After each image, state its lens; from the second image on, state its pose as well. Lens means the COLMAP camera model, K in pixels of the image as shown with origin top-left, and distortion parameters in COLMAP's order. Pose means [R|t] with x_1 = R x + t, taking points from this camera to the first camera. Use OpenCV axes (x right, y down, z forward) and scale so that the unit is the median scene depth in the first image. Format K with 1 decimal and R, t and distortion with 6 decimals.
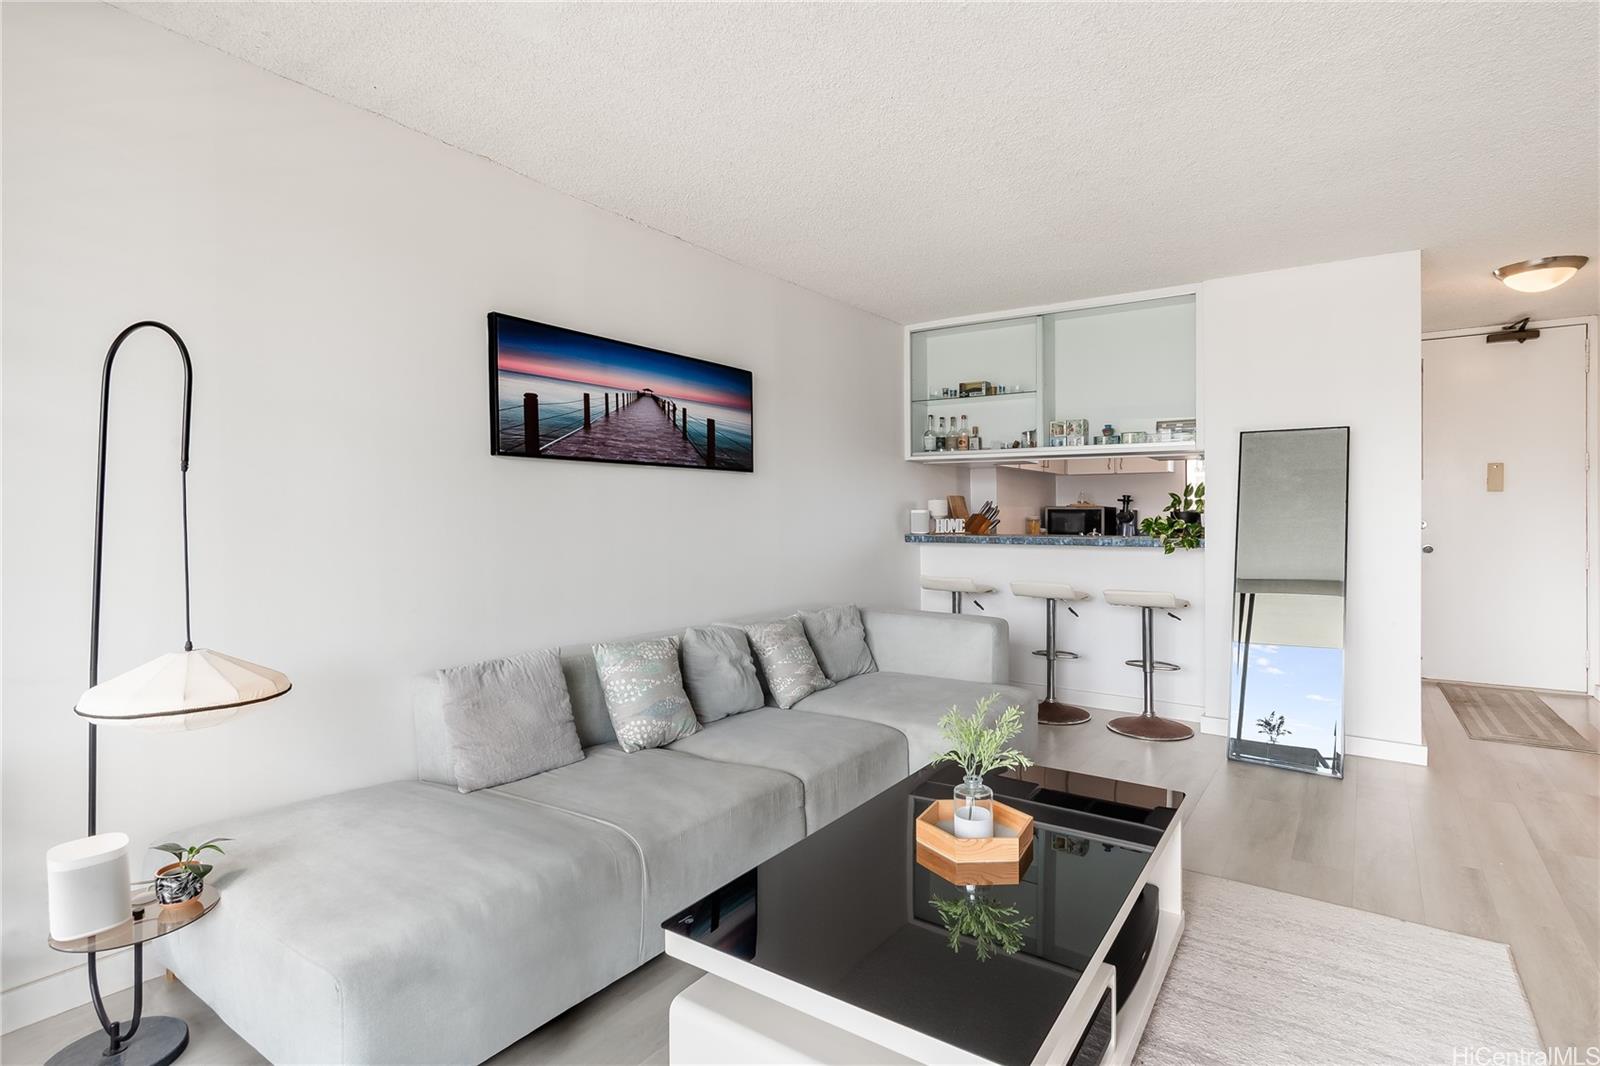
lens RADIAL K [[791.6, 0, 800.7], [0, 791.6, 529.3], [0, 0, 1]] dist [0.000331, 0.000006]
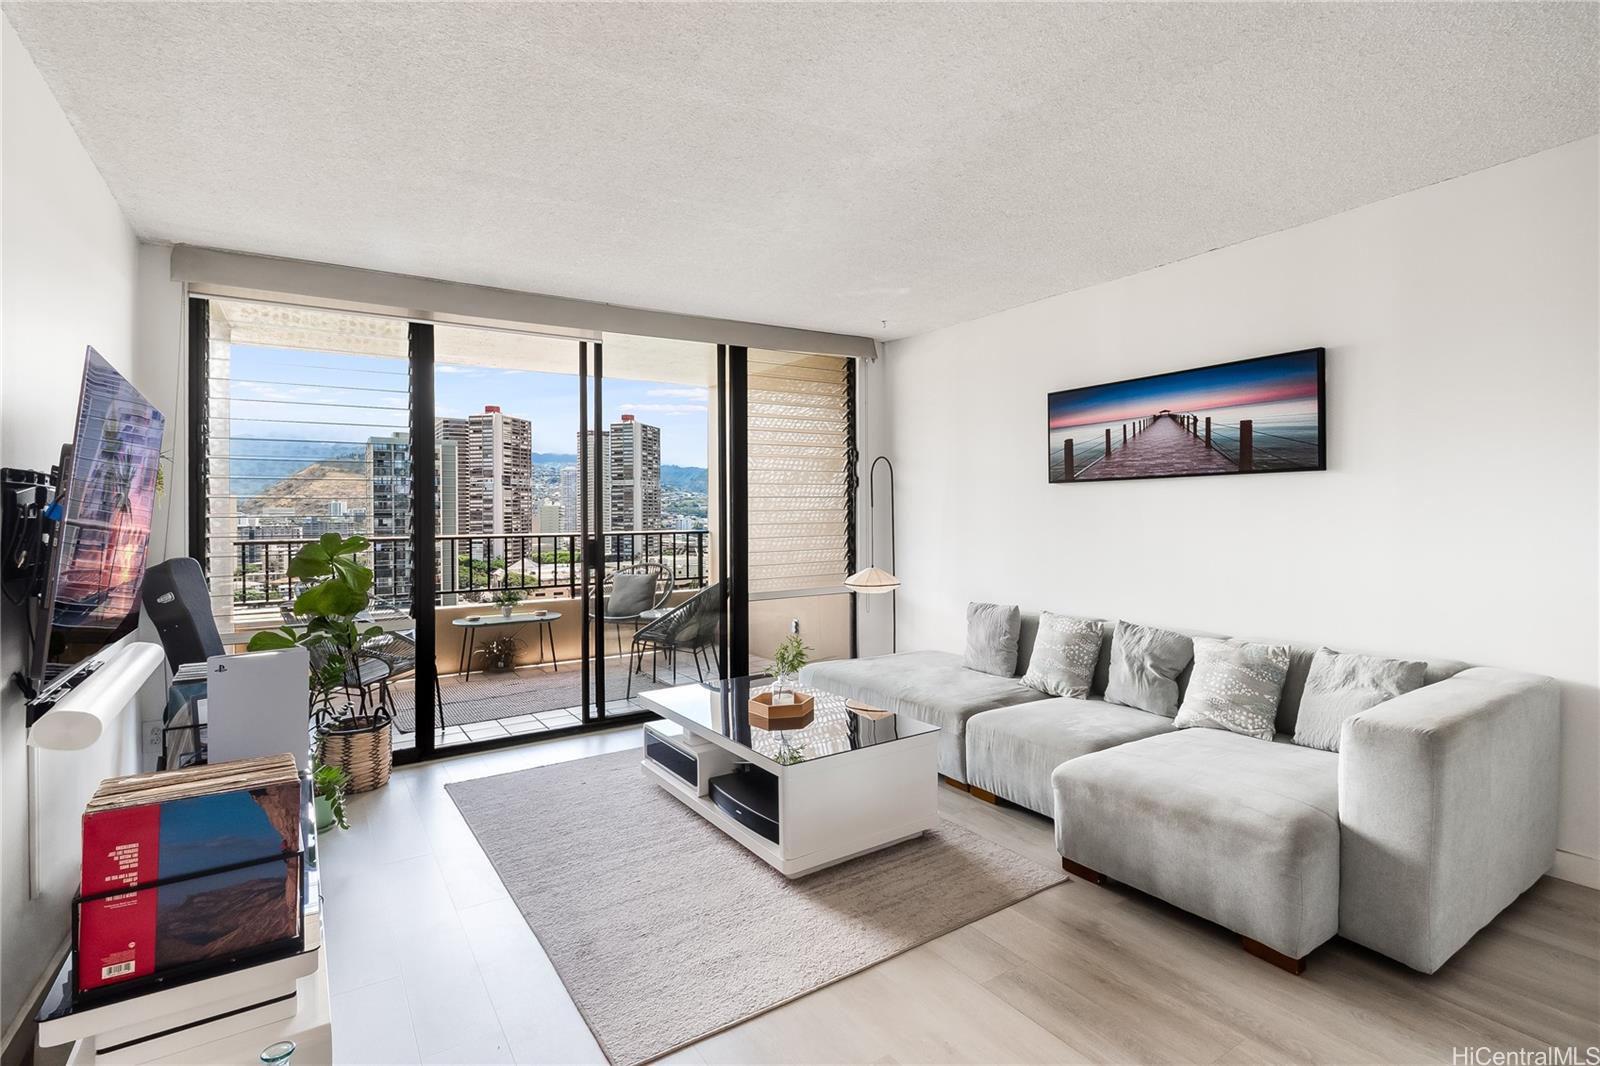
lens RADIAL K [[790.6, 0, 807.0], [0, 790.6, 519.7], [0, 0, 1]] dist [0.000259, 0.000029]
pose [[-0.370673, 0.005218, -0.928749, 1.052004], [-0.011226, 0.999886, 0.010098, -0.027500], [0.928696, 0.014169, -0.370572, 0.956662]]
